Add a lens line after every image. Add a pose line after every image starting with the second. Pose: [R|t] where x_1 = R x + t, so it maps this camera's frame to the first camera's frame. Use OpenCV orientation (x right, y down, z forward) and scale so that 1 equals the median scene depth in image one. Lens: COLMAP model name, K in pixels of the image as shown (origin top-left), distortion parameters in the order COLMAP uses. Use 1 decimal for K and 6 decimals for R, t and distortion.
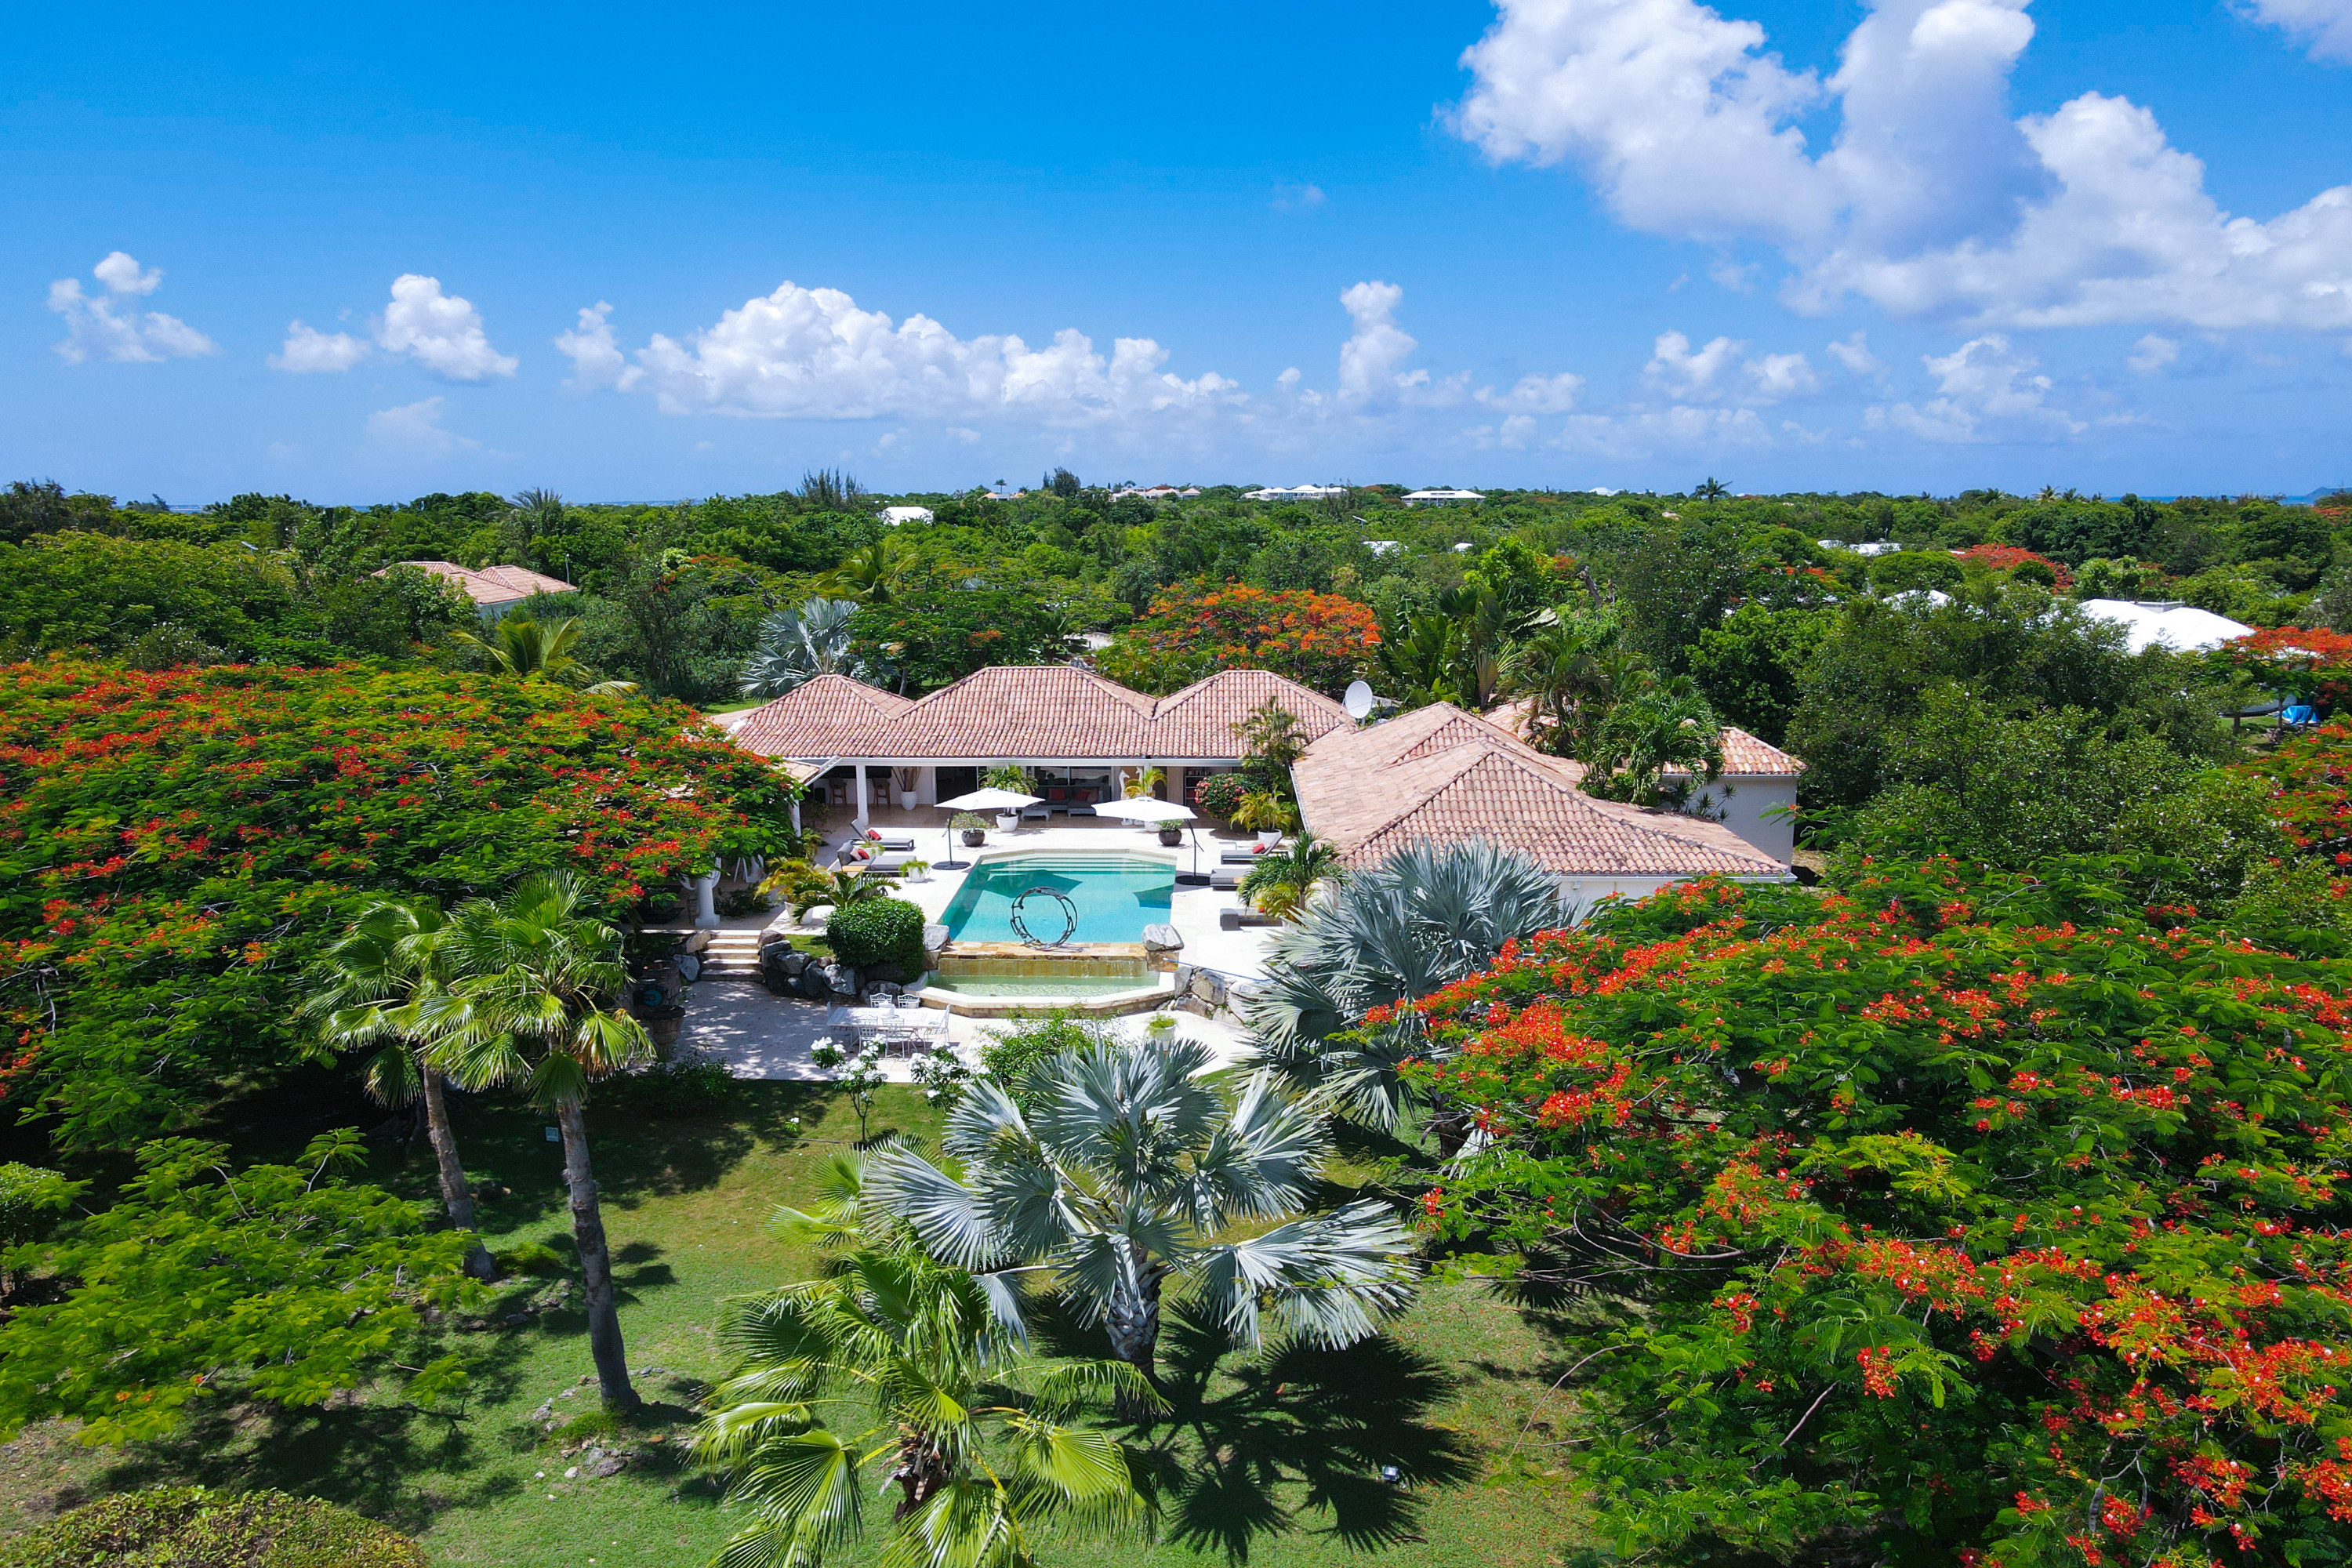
lens RADIAL K [[1563.7, 0, 1176.0], [0, 1563.7, 784.0], [0, 0, 1]] dist [0.011536, 0.006752]
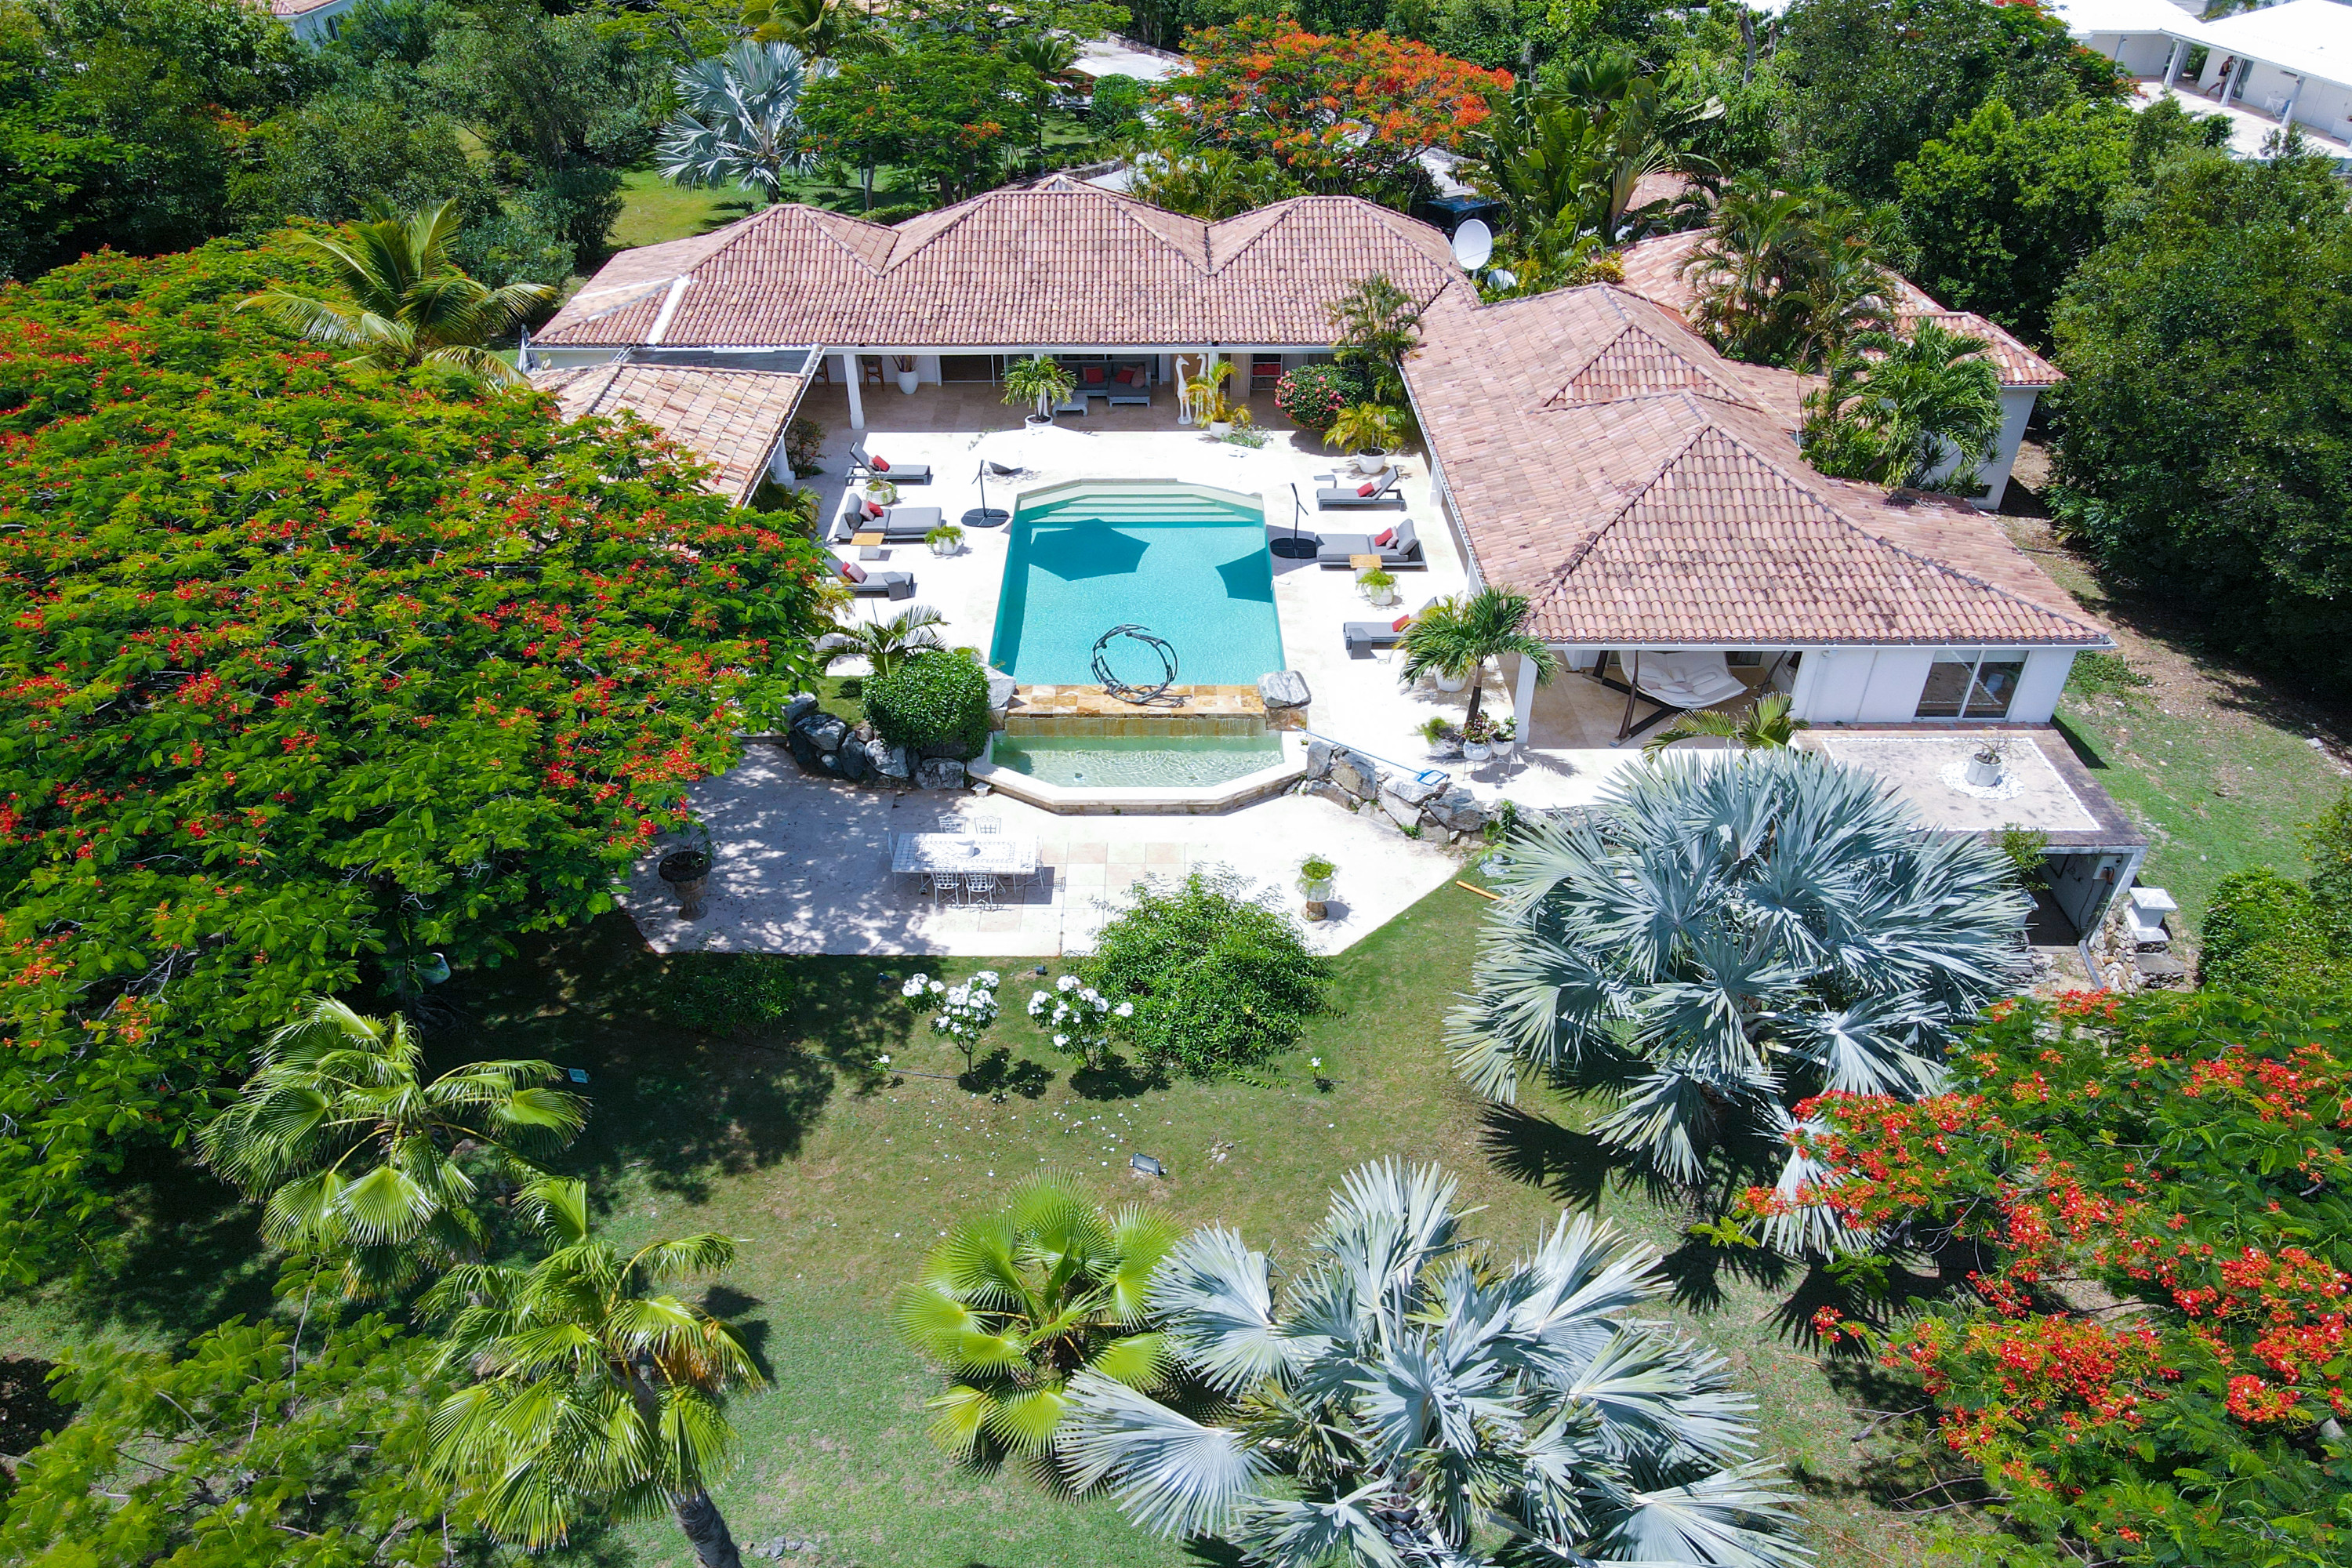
lens RADIAL K [[1563.7, 0, 1176.0], [0, 1563.7, 784.0], [0, 0, 1]] dist [0.011536, 0.006752]
pose [[0.999241, -0.021409, 0.032543, -0.092927], [0.006249, 0.912704, 0.408574, -0.187591], [-0.038449, -0.408061, 0.912145, 0.256701]]
